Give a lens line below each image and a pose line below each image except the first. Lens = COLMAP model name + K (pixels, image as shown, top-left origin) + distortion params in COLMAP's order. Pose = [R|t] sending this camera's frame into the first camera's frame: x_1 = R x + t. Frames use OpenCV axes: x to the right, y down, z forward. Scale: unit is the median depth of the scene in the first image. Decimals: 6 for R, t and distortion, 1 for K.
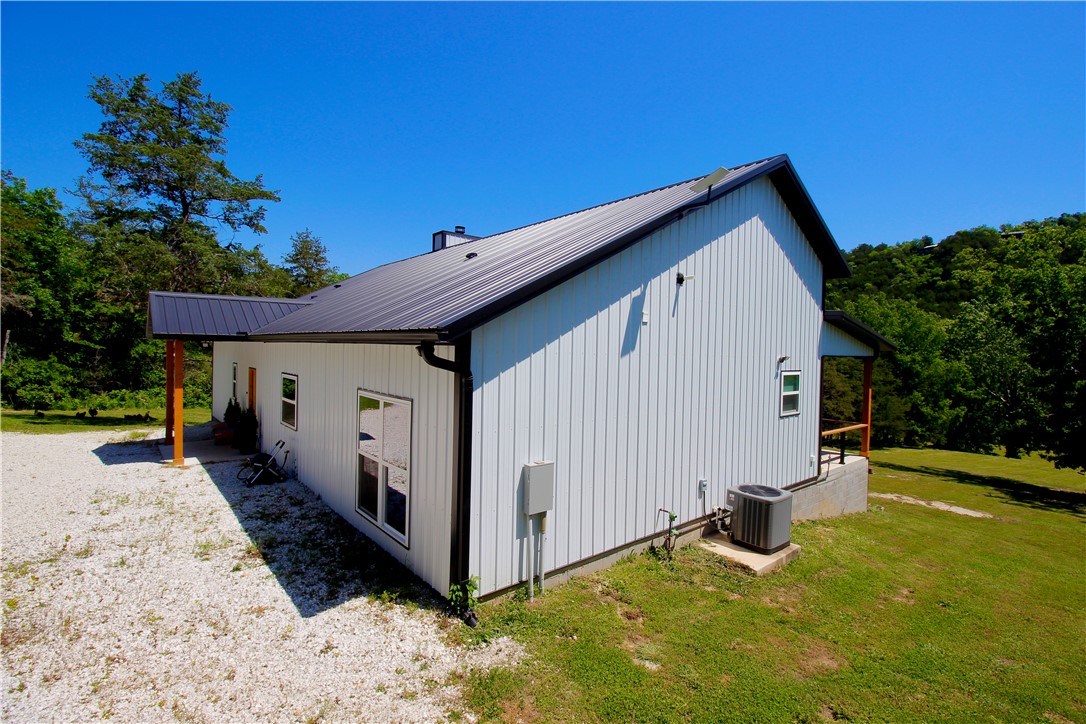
lens RADIAL K [[500.2, 0, 555.3], [0, 500.2, 358.6], [0, 0, 1]] dist [-0.000785, -0.015101]
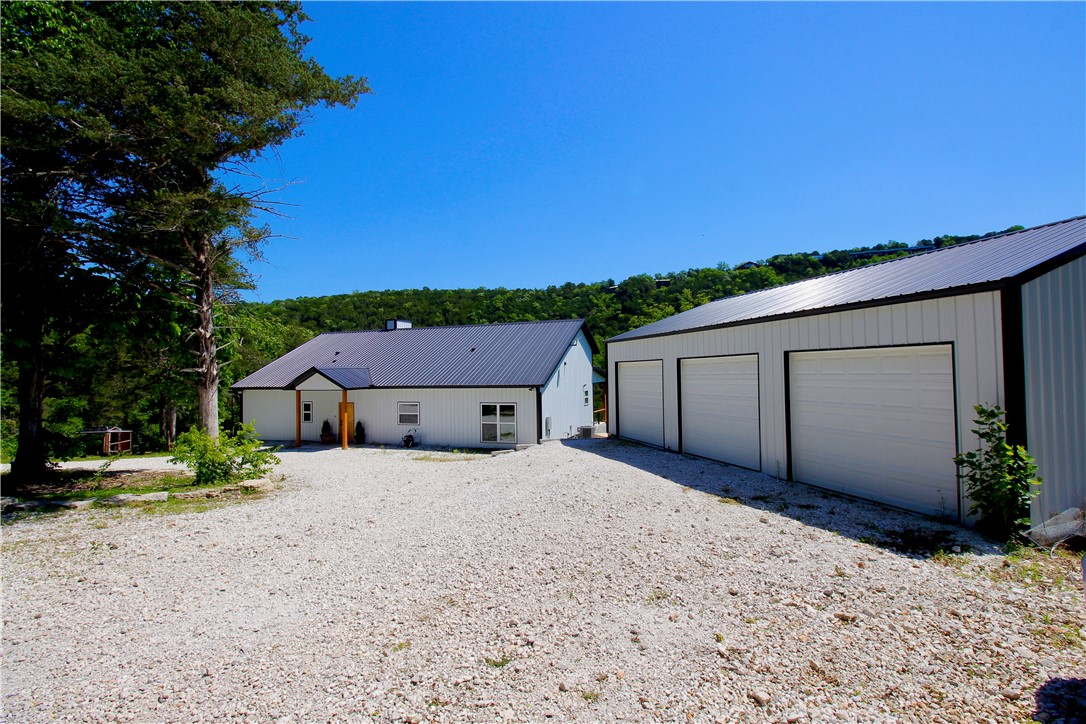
lens RADIAL K [[517.1, 0, 550.2], [0, 517.1, 360.6], [0, 0, 1]] dist [0.000936, -0.015728]
pose [[0.867083, -0.027332, 0.497414, -0.079597], [0.045889, 0.998631, -0.025120, -0.005078], [-0.496046, 0.044607, 0.867150, -0.099866]]
